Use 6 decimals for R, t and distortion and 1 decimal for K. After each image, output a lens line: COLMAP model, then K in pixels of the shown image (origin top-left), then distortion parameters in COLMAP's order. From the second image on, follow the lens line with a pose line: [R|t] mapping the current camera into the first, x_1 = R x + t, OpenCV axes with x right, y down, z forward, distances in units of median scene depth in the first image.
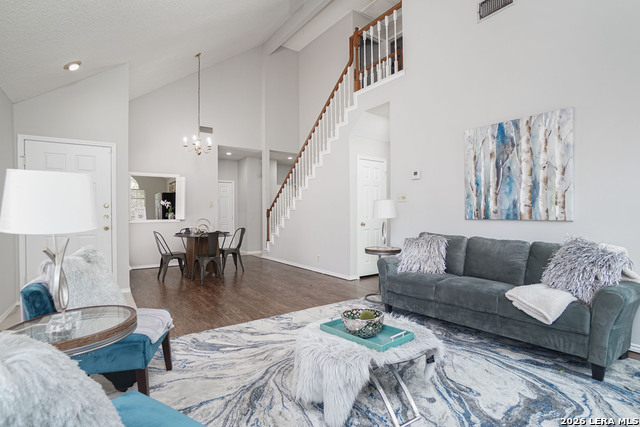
lens RADIAL K [[311.8, 0, 315.4], [0, 311.8, 212.2], [0, 0, 1]] dist [-0.046479, 0.015903]
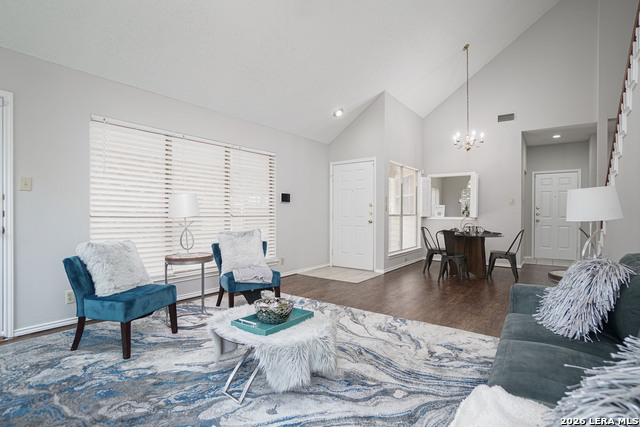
lens RADIAL K [[311.8, 0, 318.5], [0, 311.8, 214.9], [0, 0, 1]] dist [-0.046479, 0.015903]
pose [[0.321945, 0.017329, -0.946600, 0.705238], [-0.002184, 0.999843, 0.017561, -0.001107], [0.946756, -0.003586, 0.321933, 0.457445]]
